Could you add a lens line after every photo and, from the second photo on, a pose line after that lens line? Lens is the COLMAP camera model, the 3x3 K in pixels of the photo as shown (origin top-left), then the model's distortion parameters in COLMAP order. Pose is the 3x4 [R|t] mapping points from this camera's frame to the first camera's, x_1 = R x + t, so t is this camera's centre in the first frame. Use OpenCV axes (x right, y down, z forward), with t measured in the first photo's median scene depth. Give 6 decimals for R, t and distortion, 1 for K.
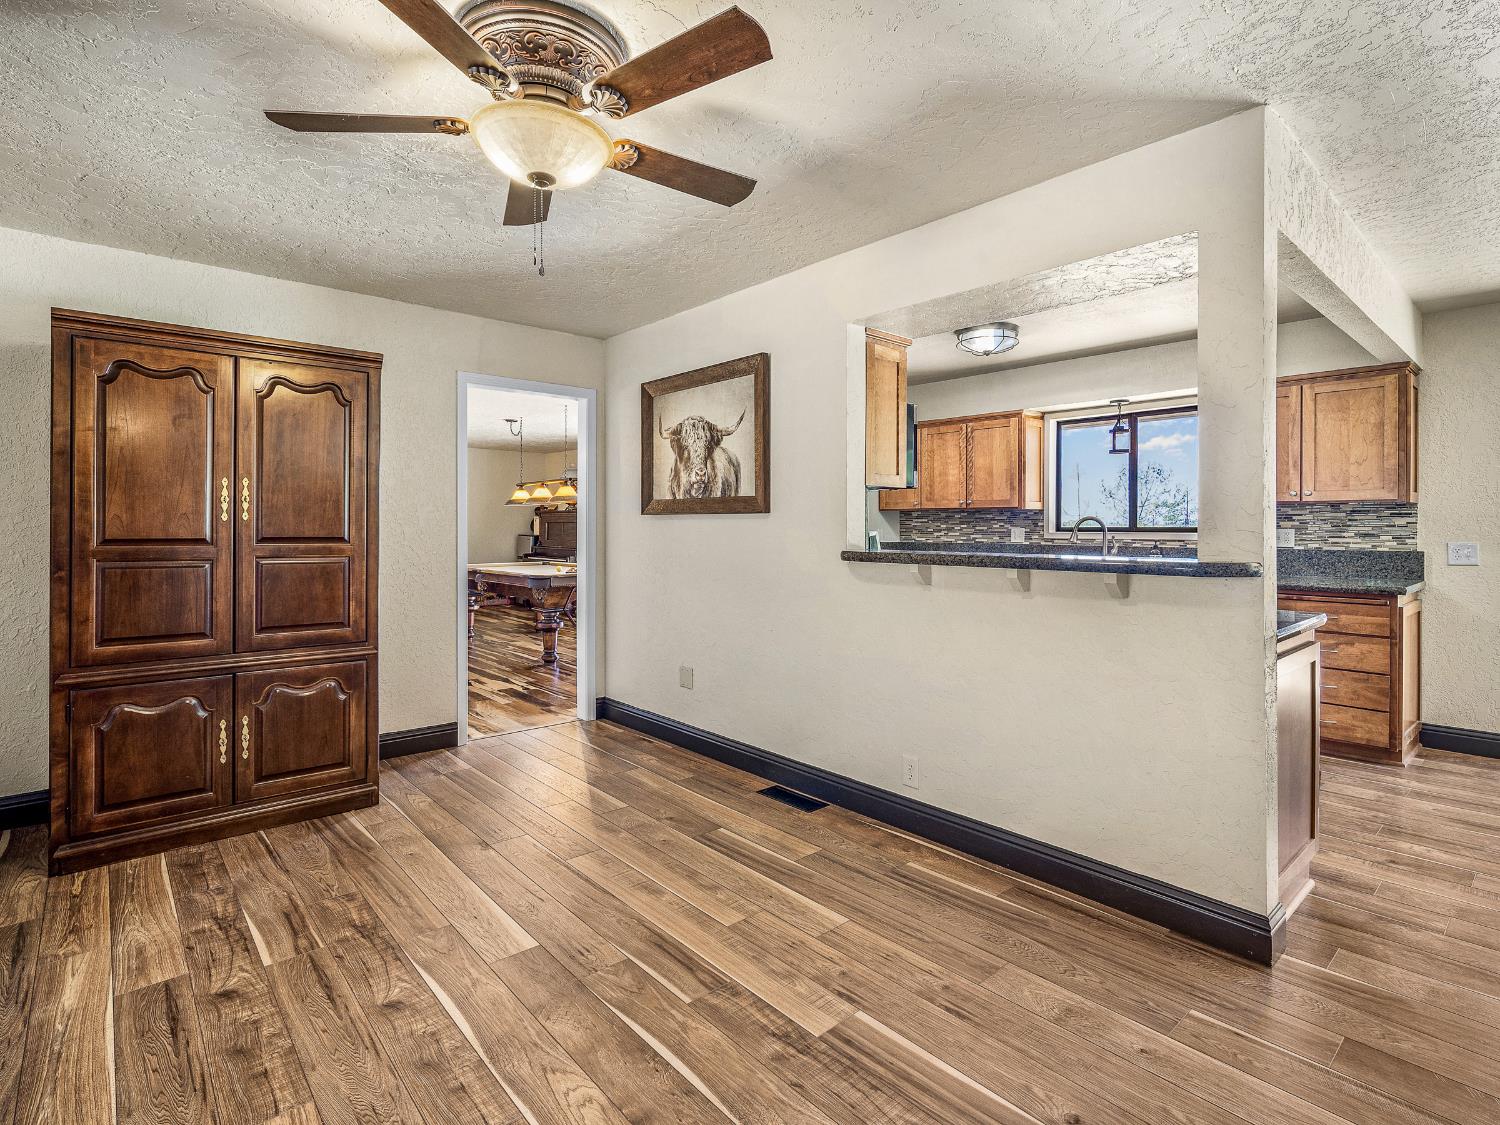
lens RADIAL K [[742.8, 0, 744.7], [0, 742.8, 519.1], [0, 0, 1]] dist [0.000224, 0.000405]
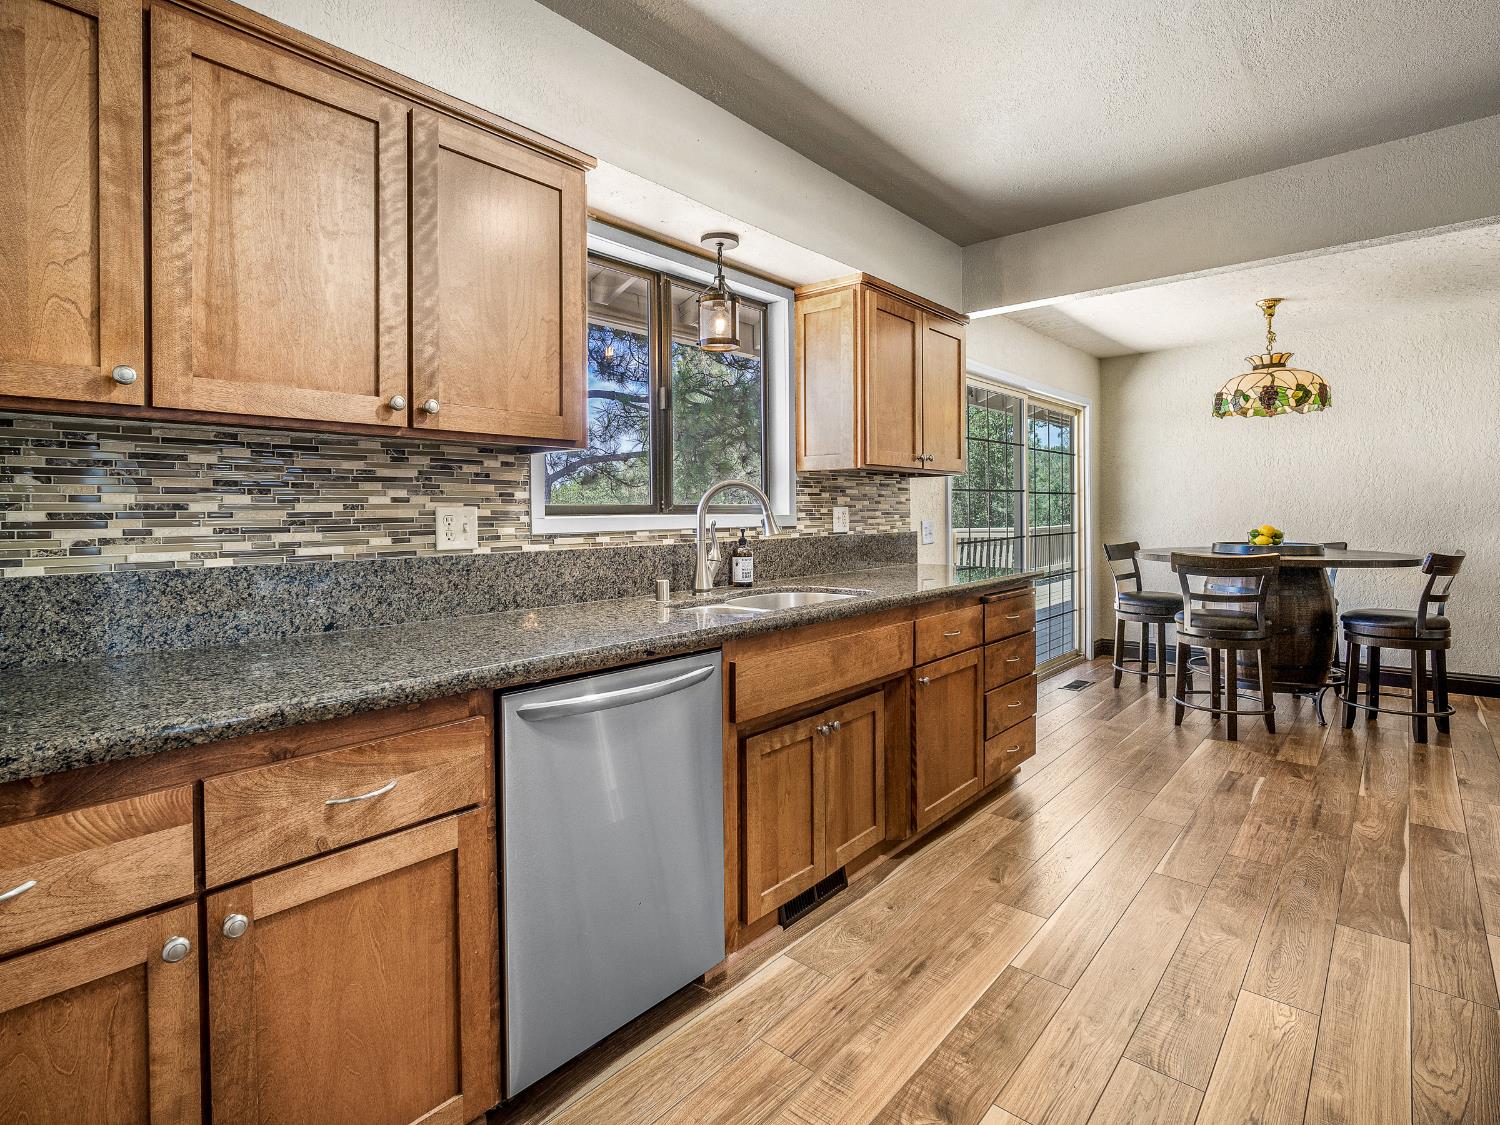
lens RADIAL K [[742.8, 0, 744.7], [0, 742.8, 519.1], [0, 0, 1]] dist [0.000224, 0.000405]
pose [[-0.124042, -0.001897, 0.992275, 0.024629], [0.004270, 0.999988, 0.002446, 0.017154], [-0.992268, 0.004541, -0.124032, 0.905059]]
